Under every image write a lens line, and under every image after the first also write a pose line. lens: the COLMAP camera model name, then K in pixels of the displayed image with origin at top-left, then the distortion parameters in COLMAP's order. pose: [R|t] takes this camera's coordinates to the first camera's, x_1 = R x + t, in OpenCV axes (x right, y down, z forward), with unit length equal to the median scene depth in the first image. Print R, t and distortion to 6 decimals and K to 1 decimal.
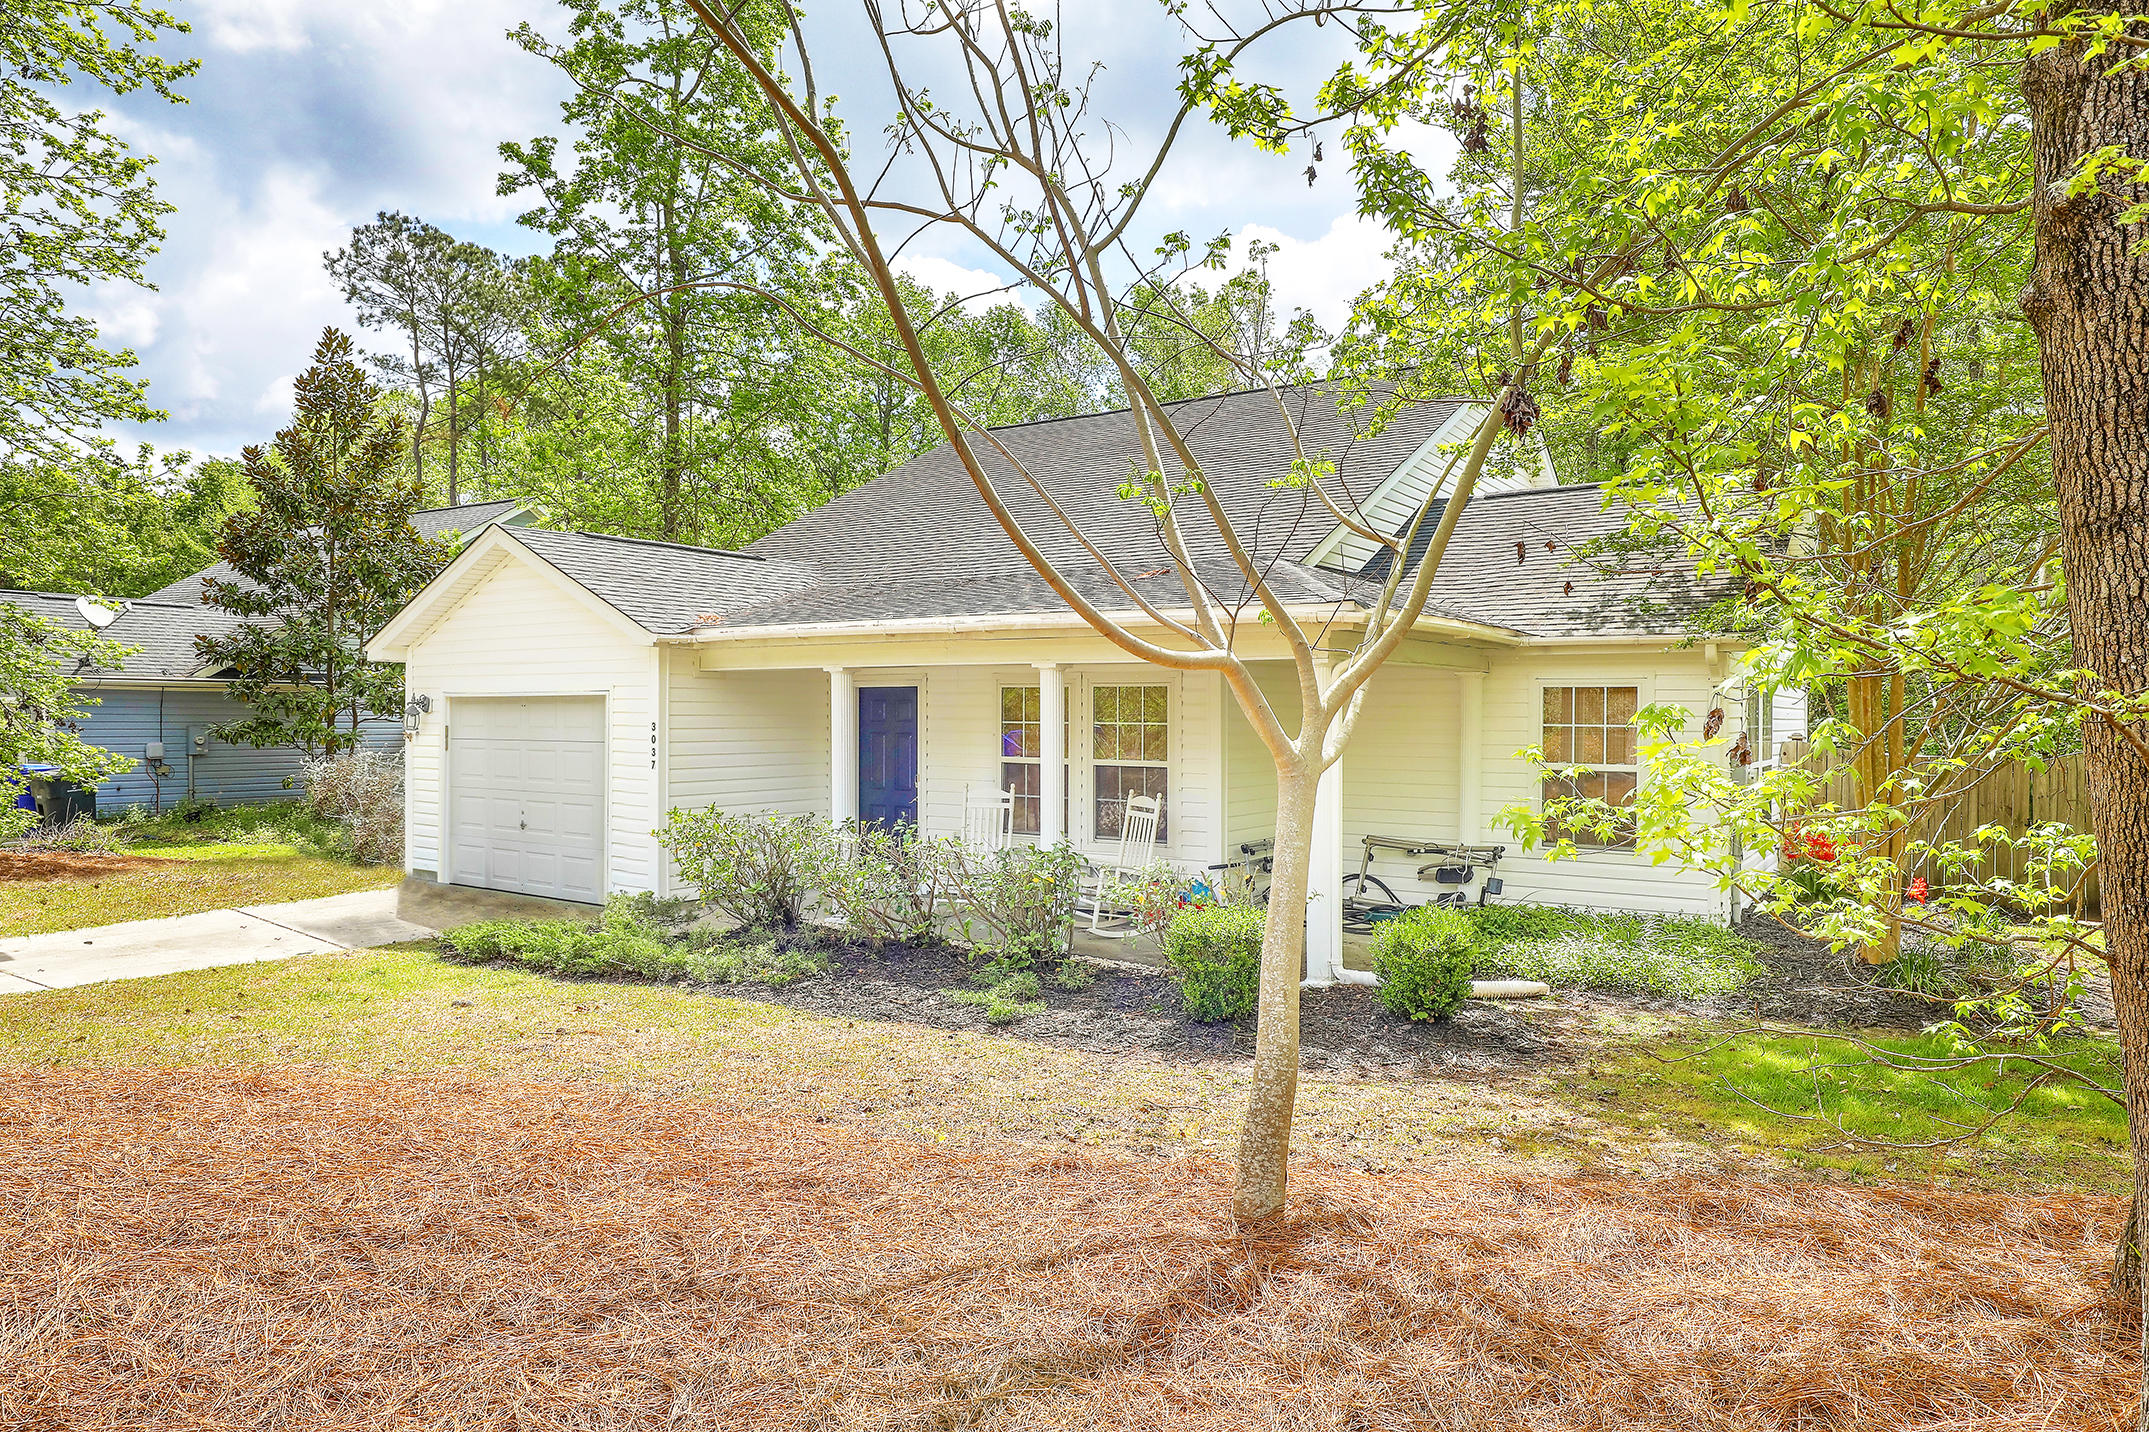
lens RADIAL K [[1321.2, 0, 1067.6], [0, 1321.2, 719.0], [0, 0, 1]] dist [0.002837, 0.000382]
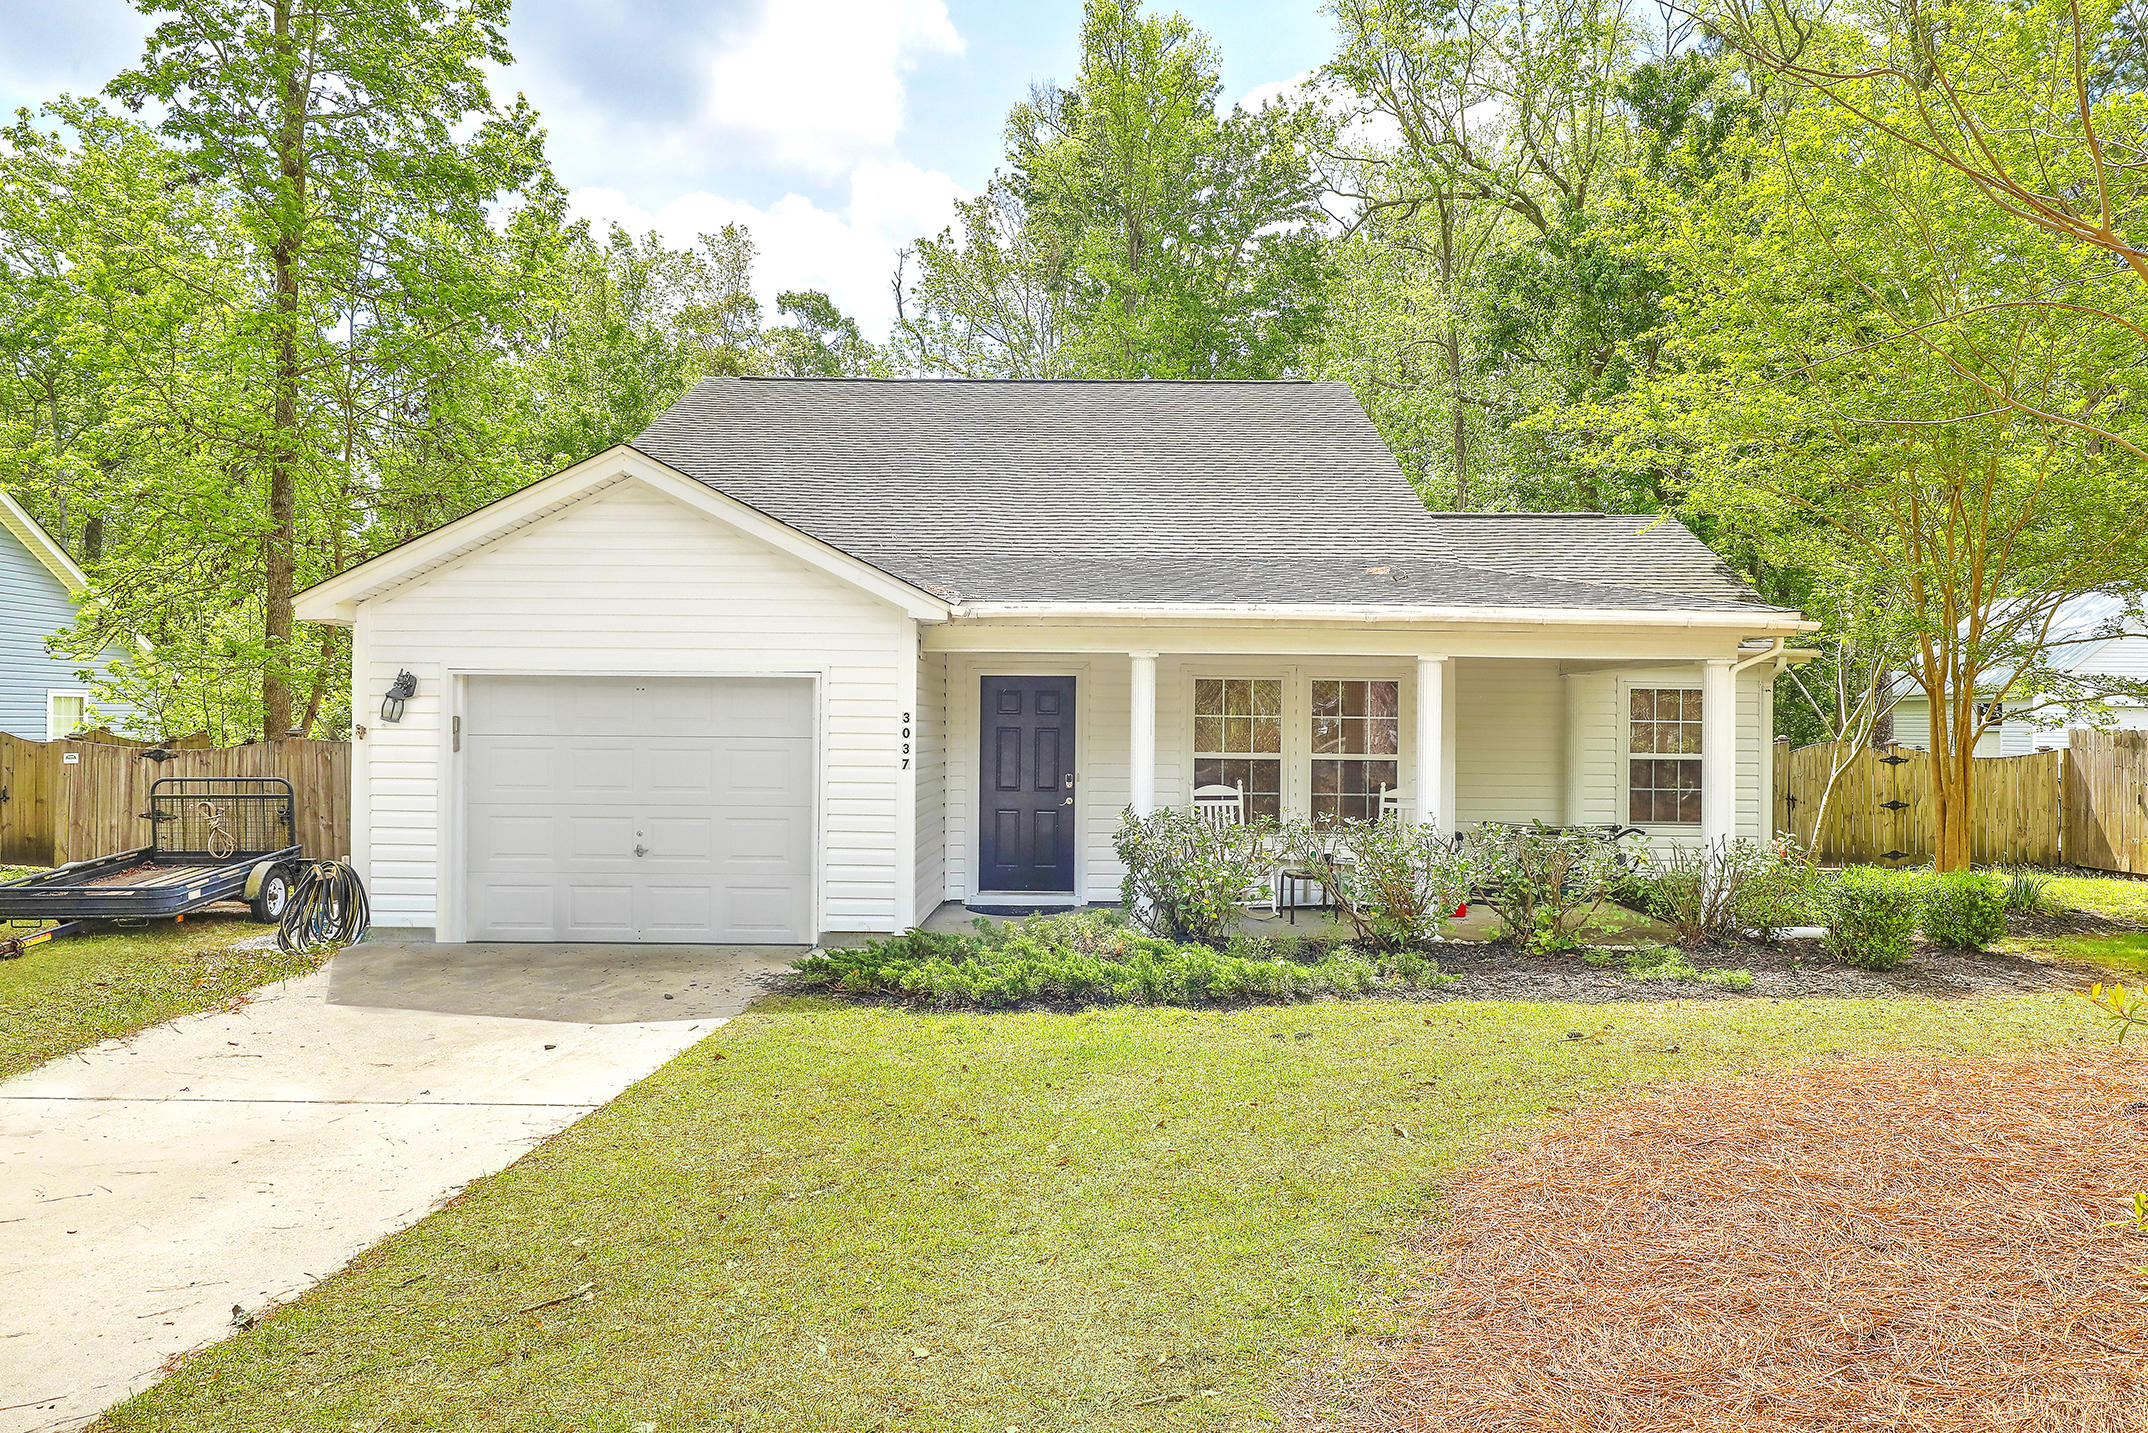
lens RADIAL K [[1422.7, 0, 1075.9], [0, 1422.7, 719.9], [0, 0, 1]] dist [0.002544, -0.003872]
pose [[0.831045, 0.005200, 0.556181, -0.680476], [-0.002318, 0.999980, -0.005885, 0.011342], [-0.556201, 0.003601, 0.831040, 0.197733]]
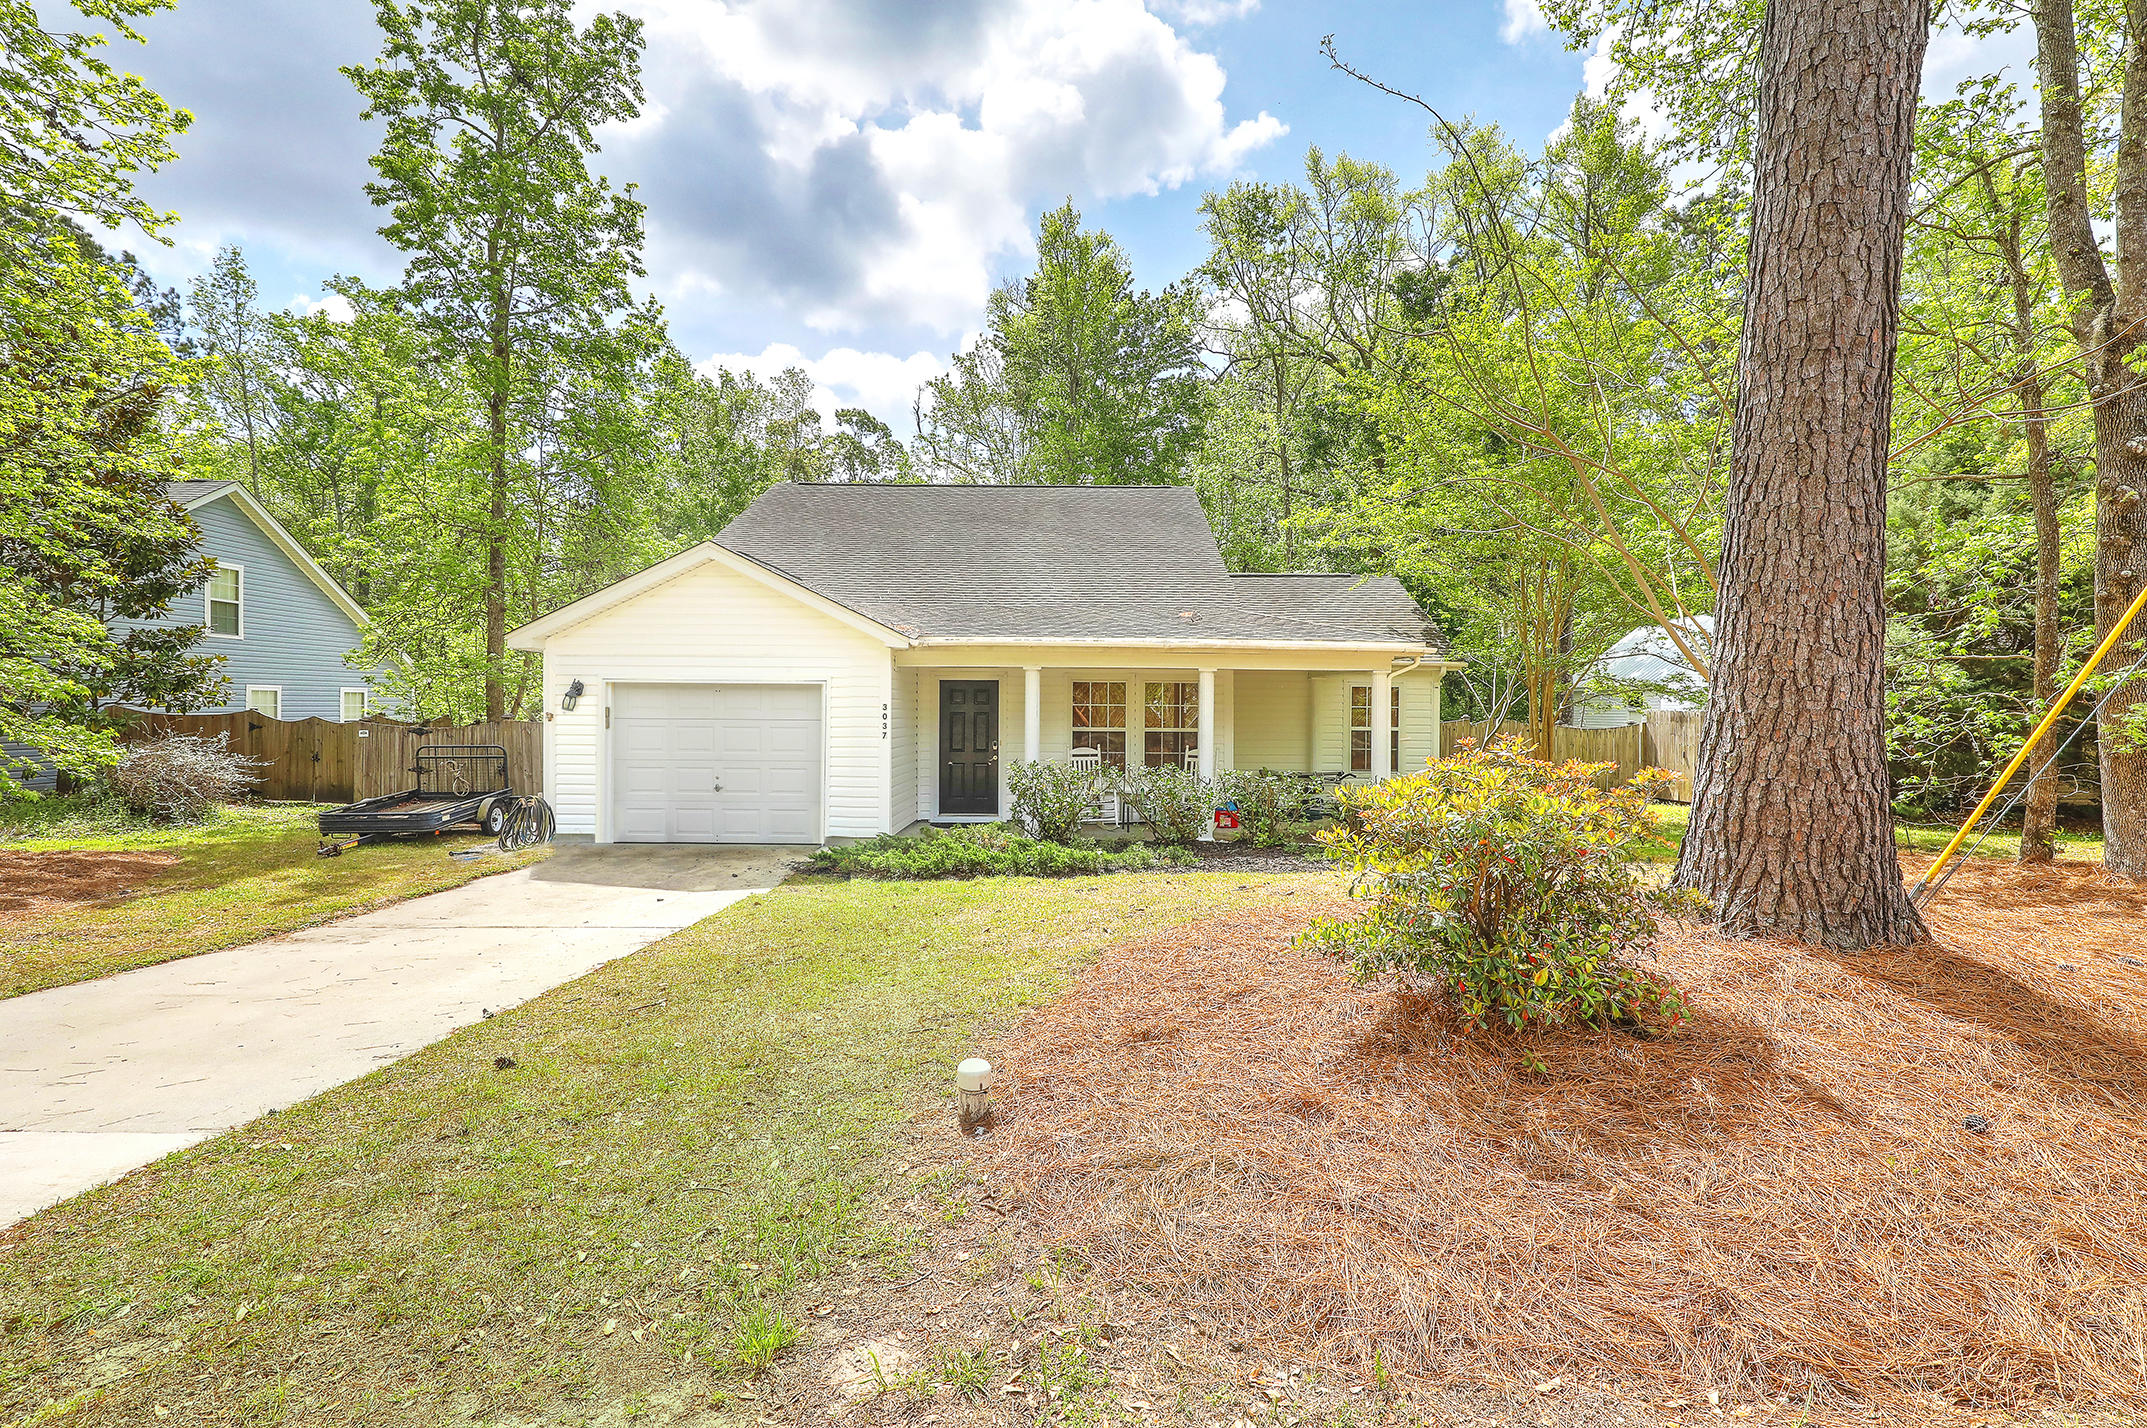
lens RADIAL K [[975.7, 0, 1072.0], [0, 975.7, 720.7], [0, 0, 1]] dist [-0.003854, 0.000576]
pose [[0.817217, -0.007122, 0.576286, -0.692856], [0.000933, 0.999939, 0.011035, 0.008102], [-0.576330, -0.008480, 0.817173, 0.075449]]
